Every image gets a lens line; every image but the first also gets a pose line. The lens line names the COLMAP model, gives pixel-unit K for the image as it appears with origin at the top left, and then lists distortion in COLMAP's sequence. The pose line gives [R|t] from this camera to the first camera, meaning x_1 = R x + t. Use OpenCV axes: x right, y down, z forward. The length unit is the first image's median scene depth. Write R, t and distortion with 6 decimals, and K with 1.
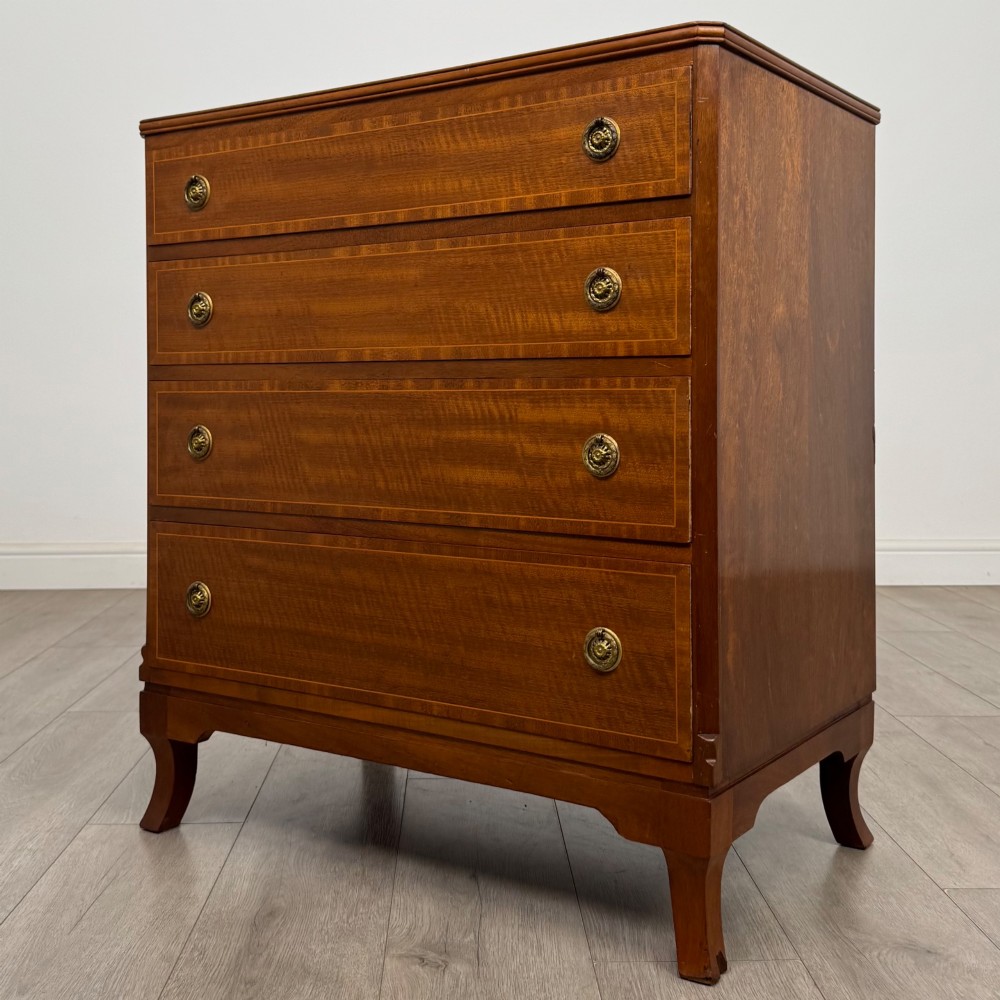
lens RADIAL K [[1361.7, 0, 449.1], [0, 1361.7, 465.8], [0, 0, 1]] dist [0.163477, 0.038424]
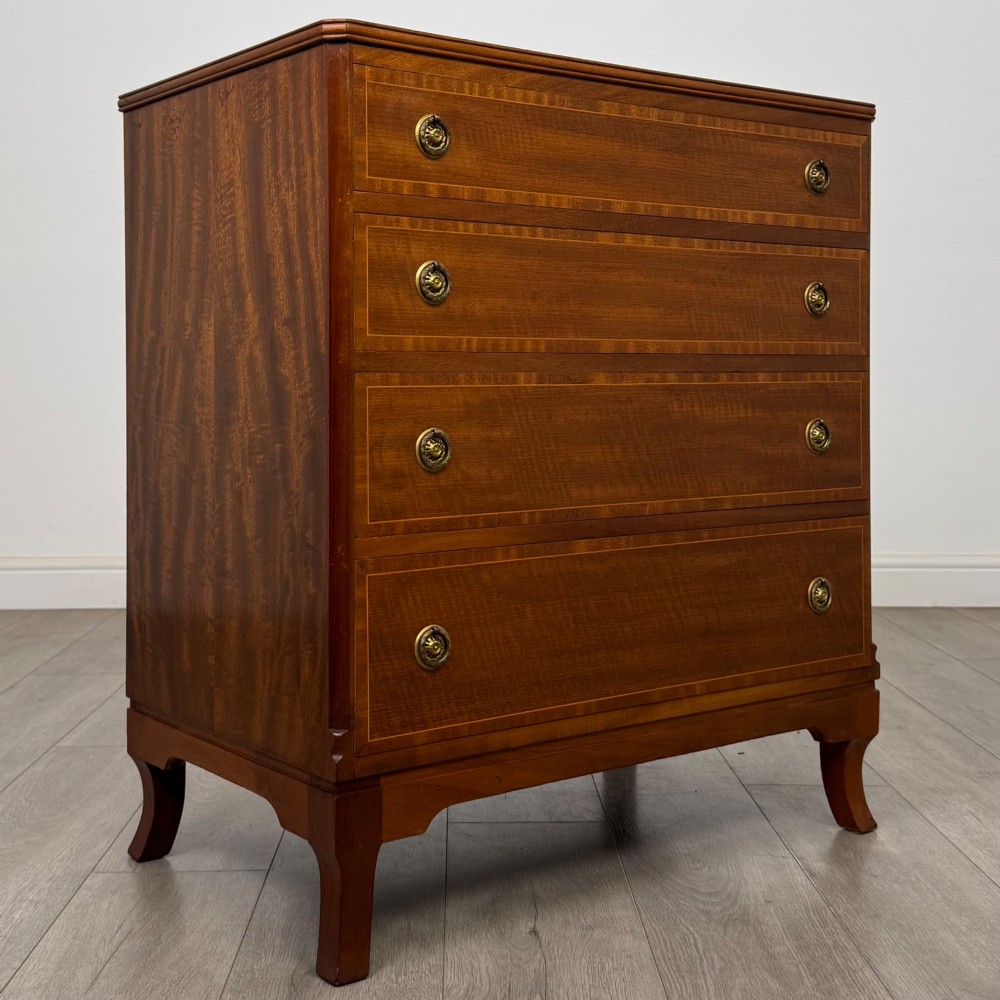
lens RADIAL K [[1361.7, 0, 449.1], [0, 1361.7, 465.8], [0, 0, 1]] dist [0.163477, 0.038424]
pose [[0.316944, -0.045027, 0.947375, -1.023513], [0.064300, 0.997594, 0.025903, -0.030171], [-0.946262, 0.052706, 0.319077, 0.811396]]
